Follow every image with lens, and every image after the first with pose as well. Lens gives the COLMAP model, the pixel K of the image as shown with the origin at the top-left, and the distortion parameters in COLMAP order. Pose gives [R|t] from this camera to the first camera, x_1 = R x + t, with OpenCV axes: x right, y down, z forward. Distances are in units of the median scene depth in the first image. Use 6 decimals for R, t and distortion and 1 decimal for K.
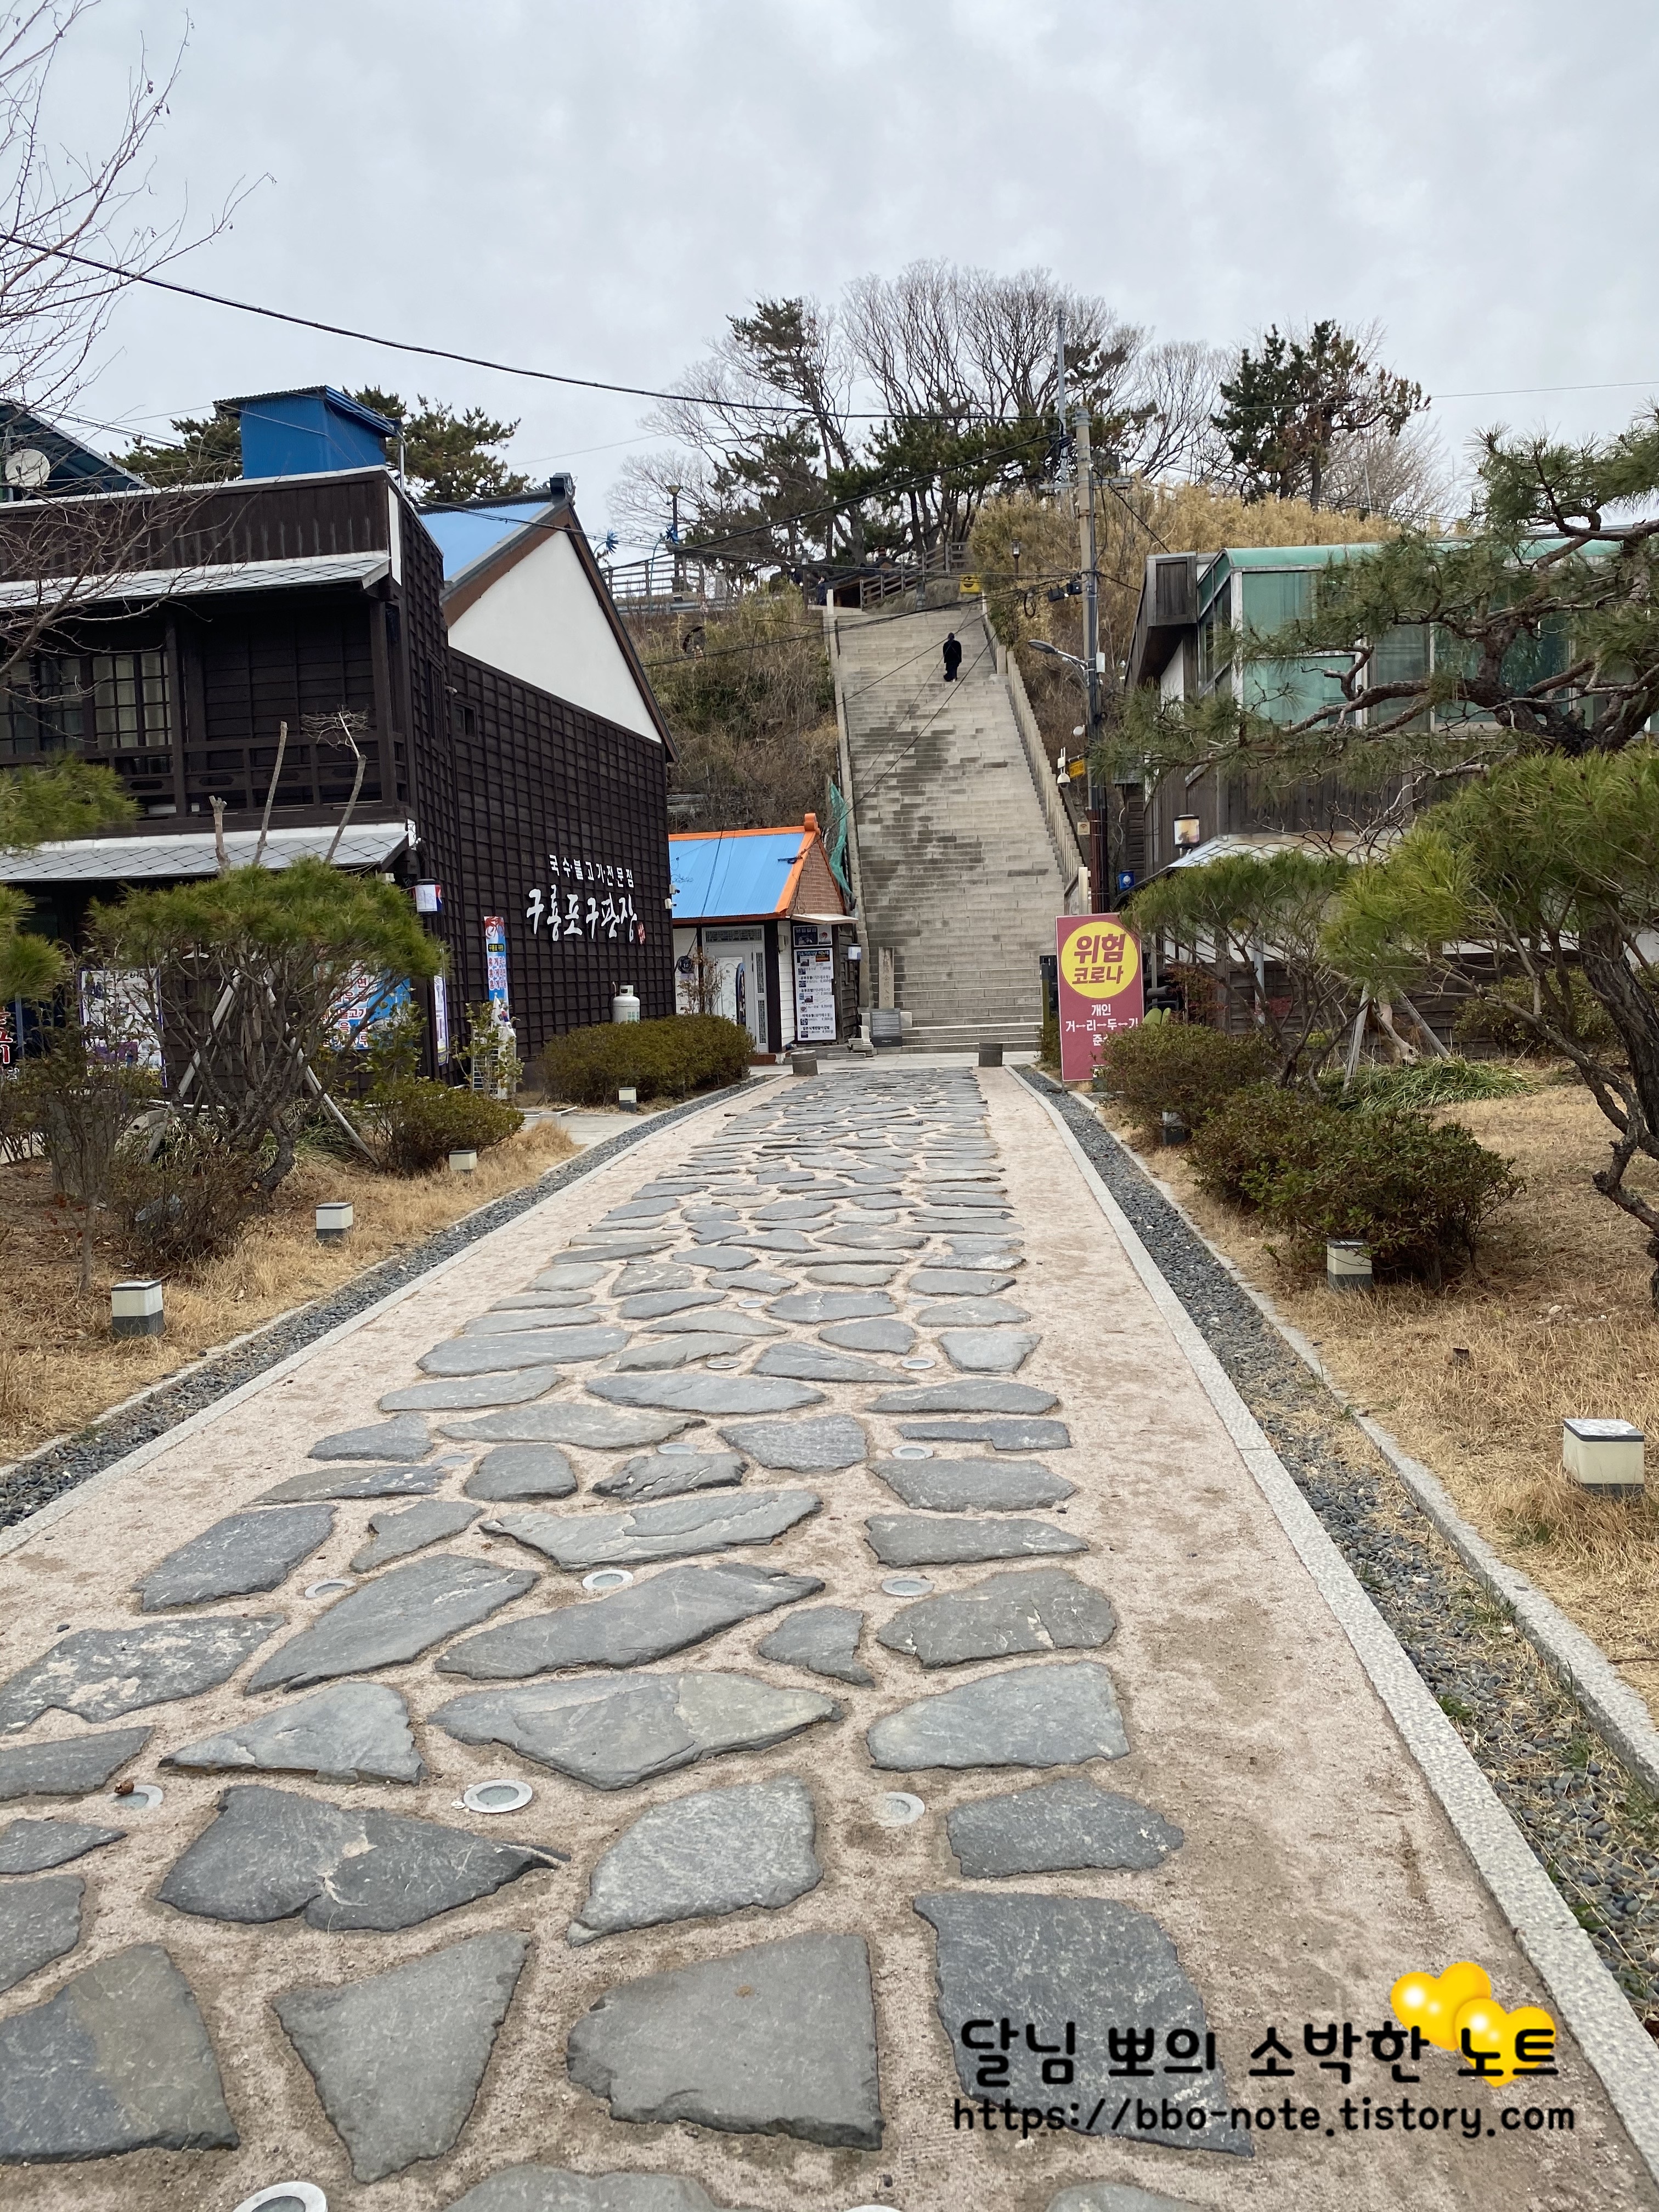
lens RADIAL K [[1668.4, 0, 829.5], [0, 1668.4, 1106.0], [0, 0, 1]] dist [0.056987, -0.072708]
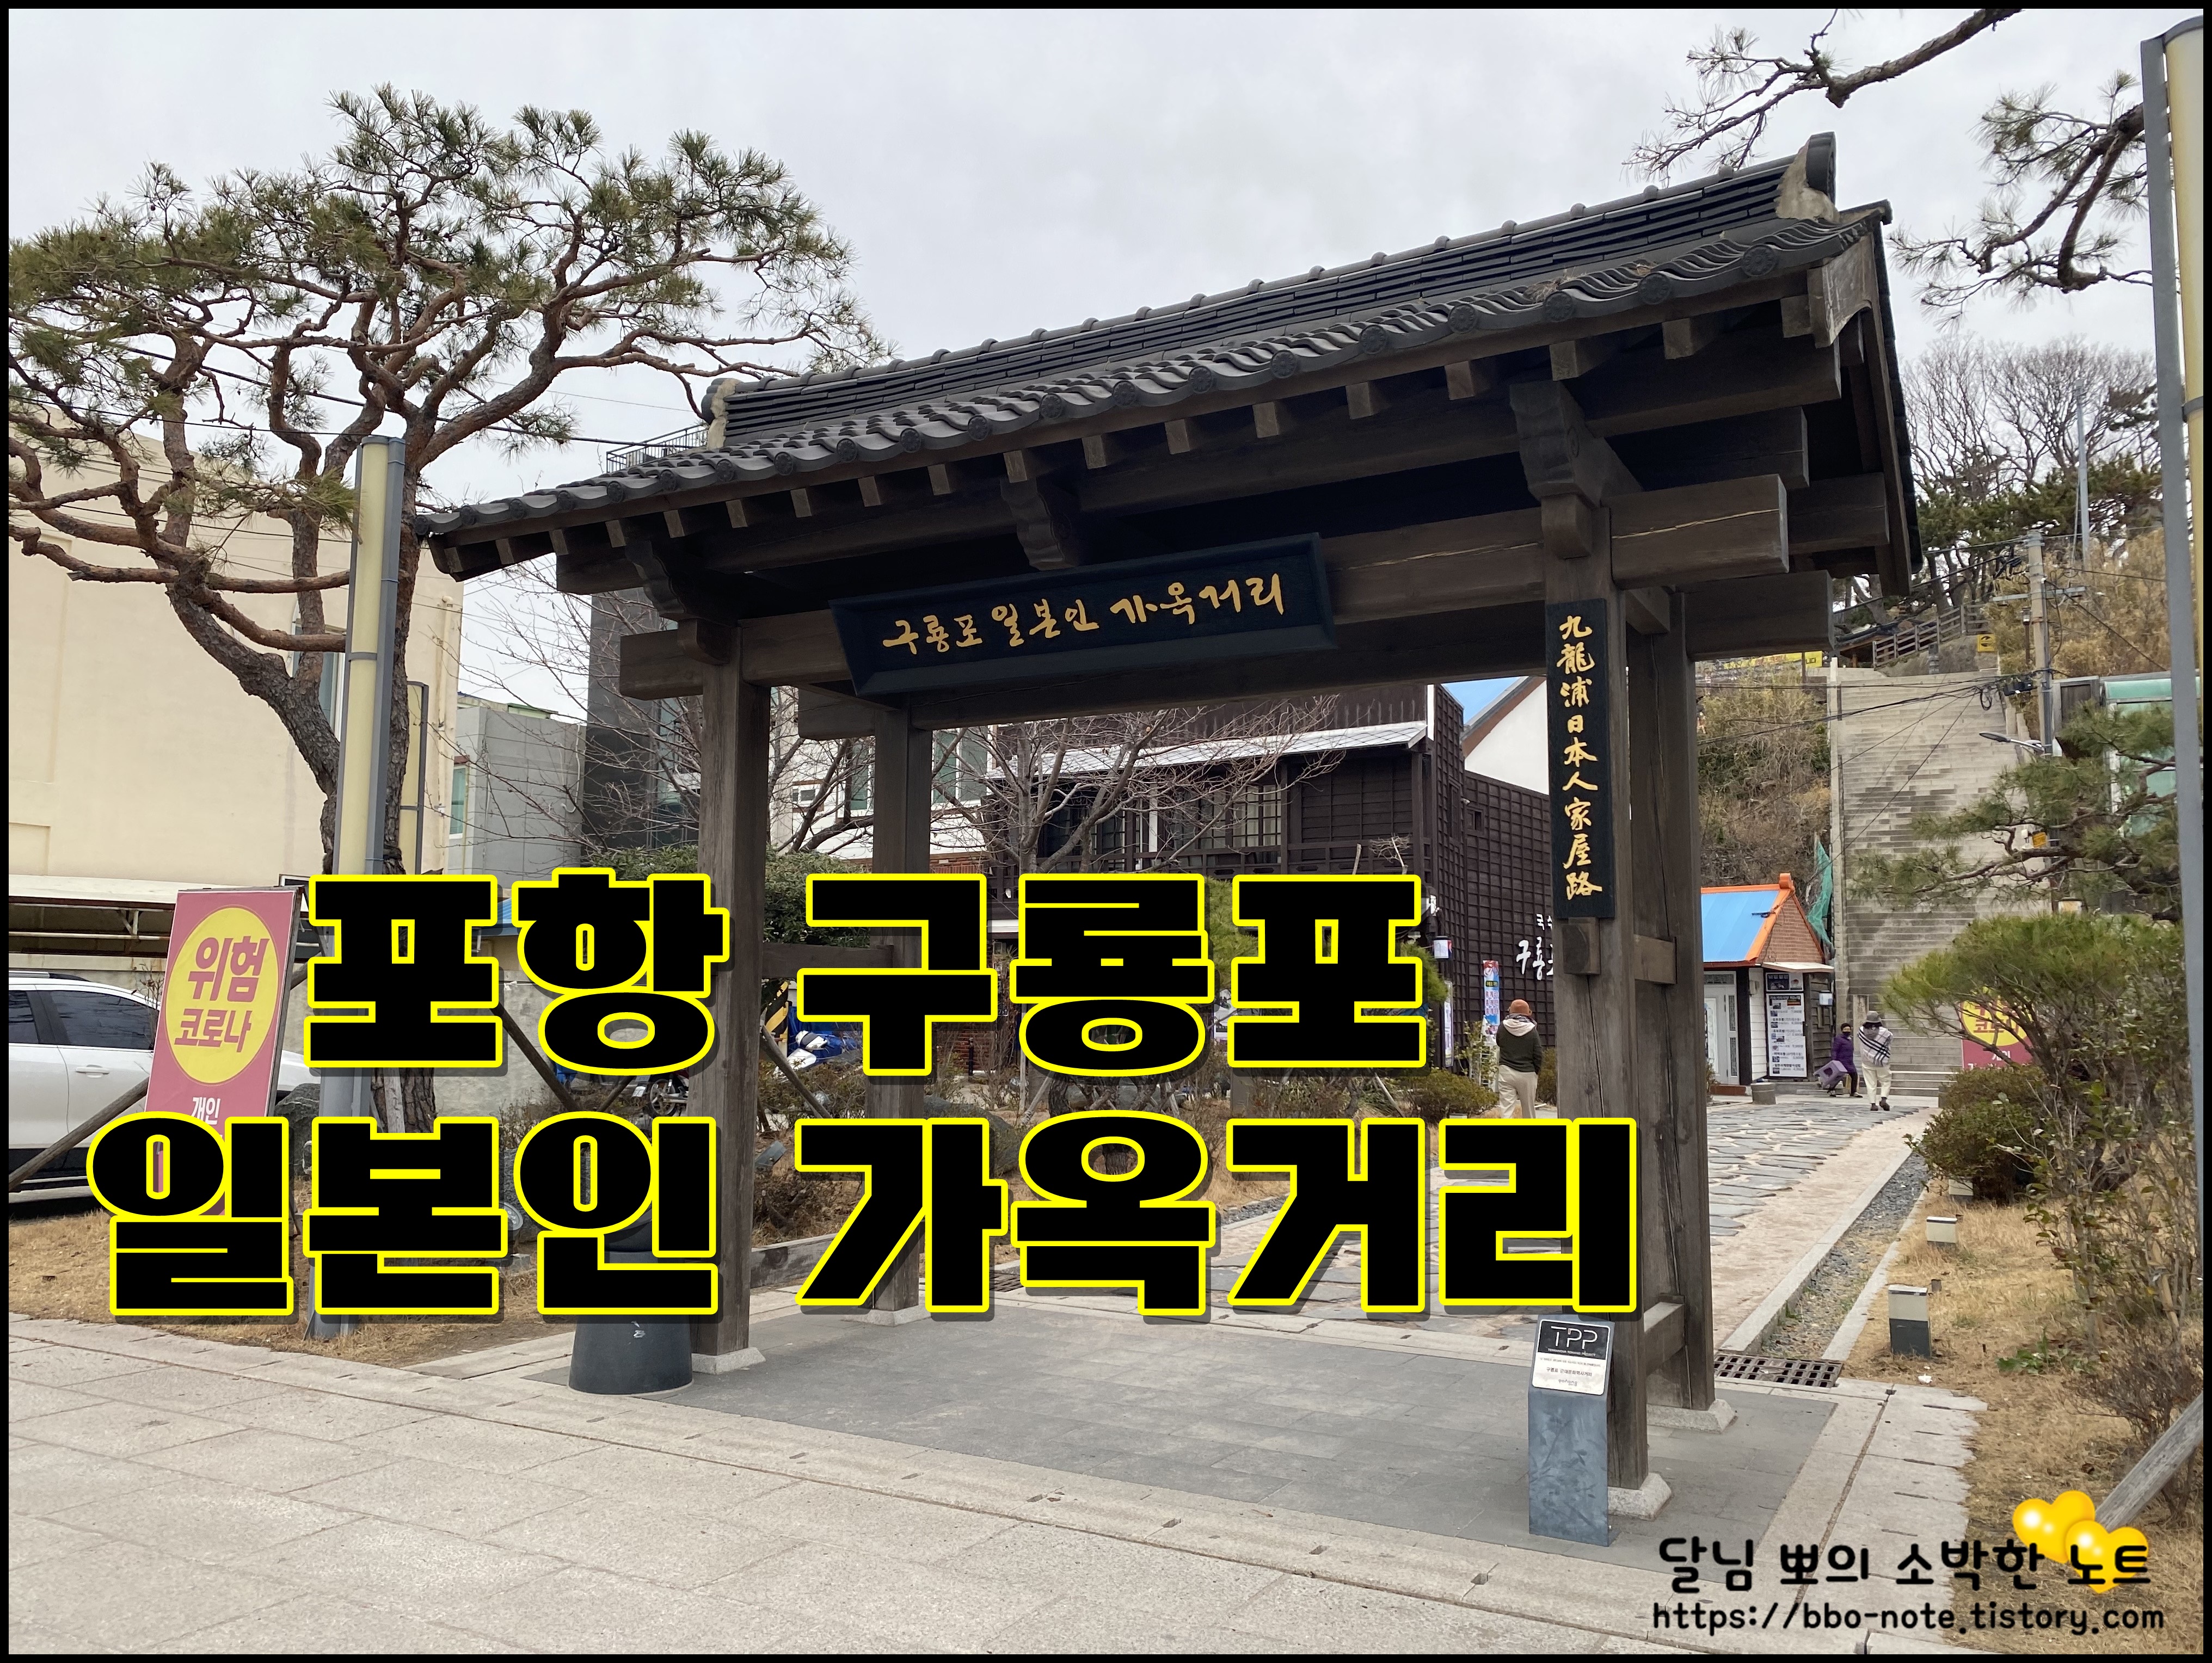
lens RADIAL K [[1668.2, 0, 1106.0], [0, 1668.2, 831.5], [0, 0, 1]] dist [0.056987, -0.072708]
pose [[0.906821, -0.003503, -0.421502, 0.053199], [-0.072809, 0.983633, -0.164816, 0.017820], [0.415181, 0.180148, 0.891724, -0.214017]]
